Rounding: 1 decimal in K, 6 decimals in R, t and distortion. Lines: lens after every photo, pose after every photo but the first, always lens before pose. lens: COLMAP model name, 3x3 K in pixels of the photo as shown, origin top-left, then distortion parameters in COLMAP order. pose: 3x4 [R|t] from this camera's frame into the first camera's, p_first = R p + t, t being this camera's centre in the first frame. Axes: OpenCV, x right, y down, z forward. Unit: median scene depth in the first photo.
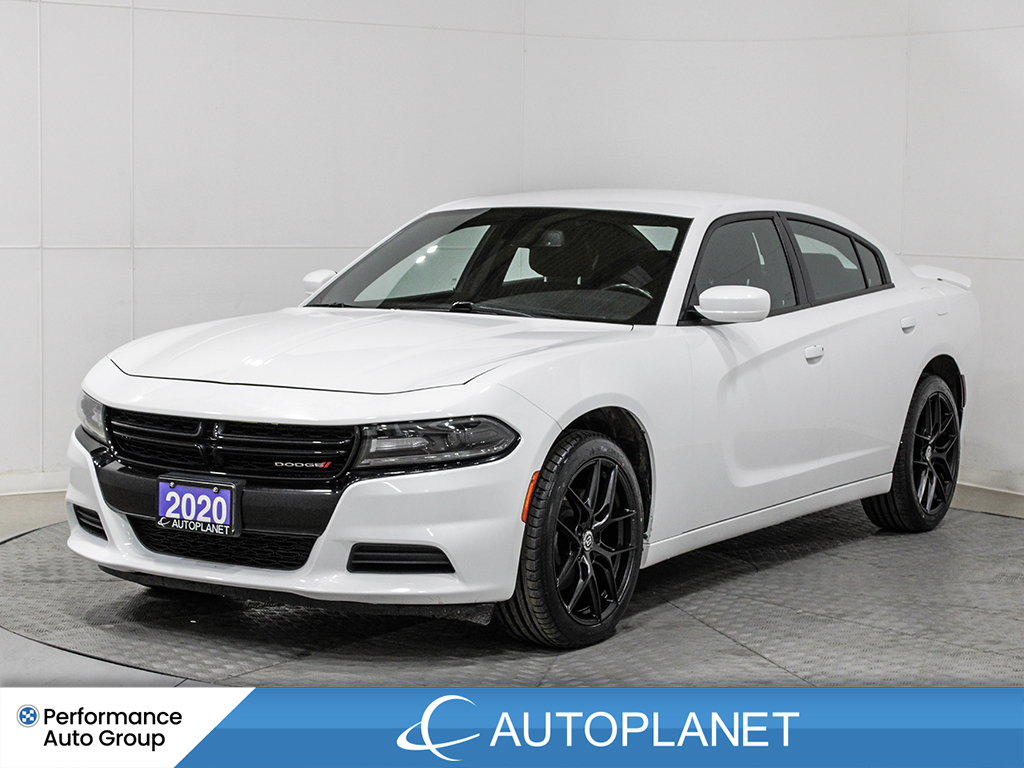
lens RADIAL K [[2185.7, 0, 512.0], [0, 2185.7, 384.0], [0, 0, 1]] dist [-0.024847, -0.122458]
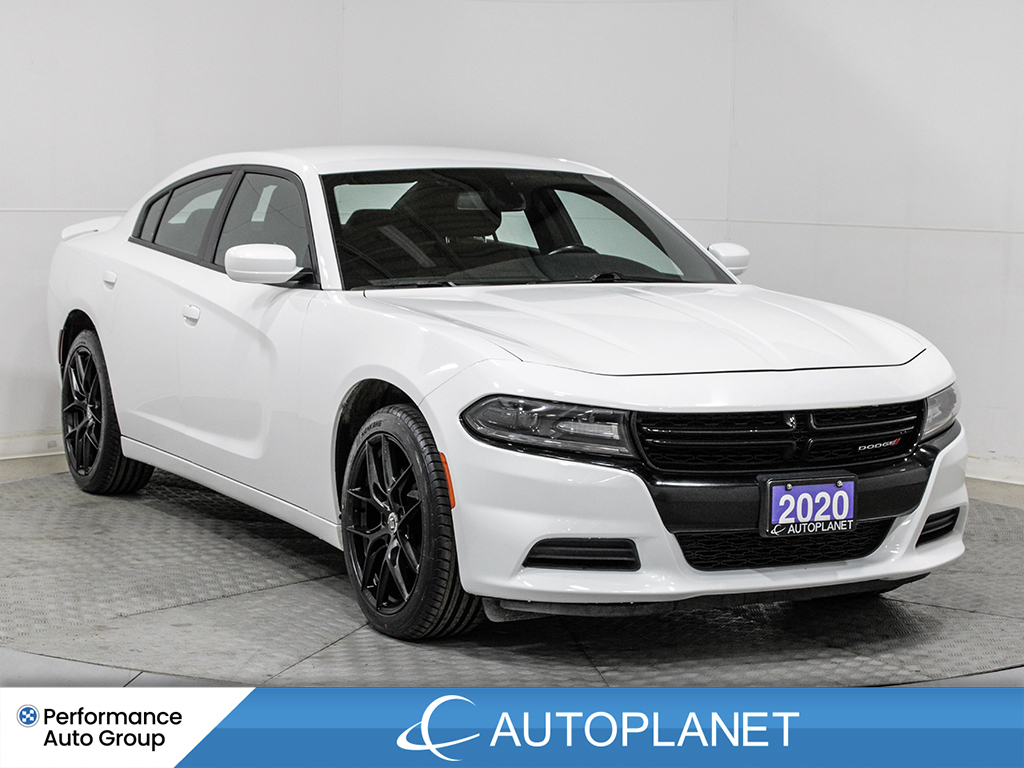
lens RADIAL K [[2185.7, 0, 512.0], [0, 2185.7, 384.0], [0, 0, 1]] dist [-0.024847, -0.122458]
pose [[0.493004, -0.095258, 0.864796, -0.992234], [0.066144, 0.995215, 0.071917, -0.068733], [-0.867509, 0.021746, 0.496946, 0.654076]]
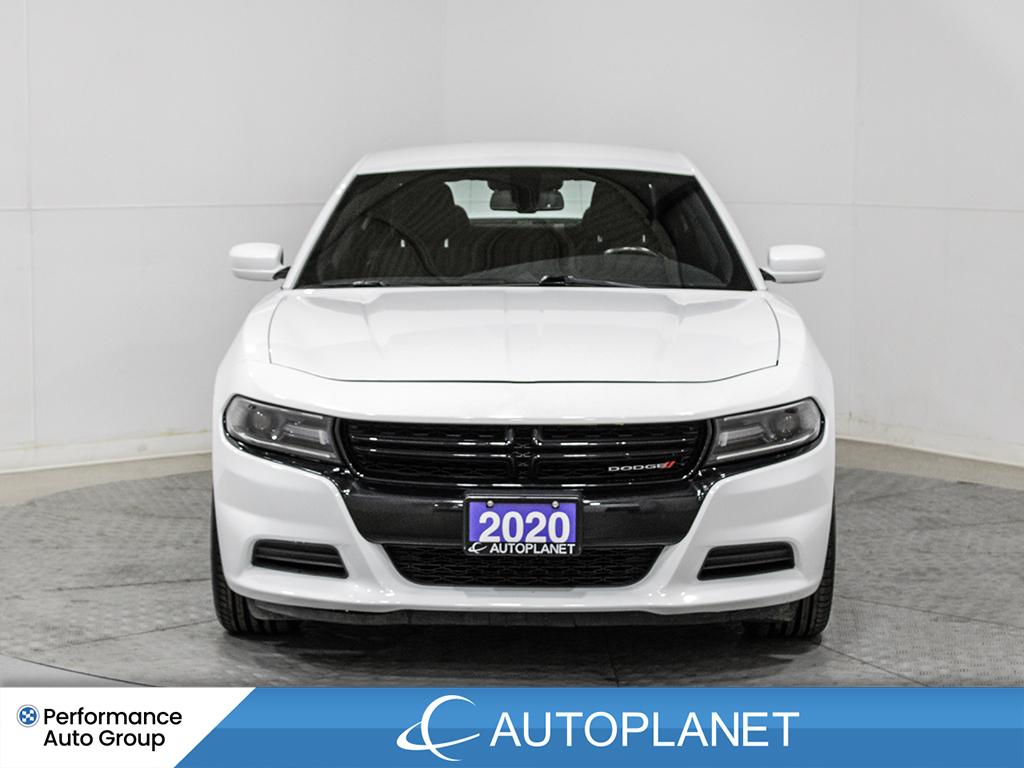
lens RADIAL K [[2305.8, 0, 512.0], [0, 2305.8, 384.0], [0, 0, 1]] dist [0.050970, 0.013947]
pose [[0.849827, -0.070385, 0.522341, -0.624207], [0.054814, 0.997472, 0.045229, -0.042065], [-0.524204, -0.009805, 0.851537, 0.221327]]
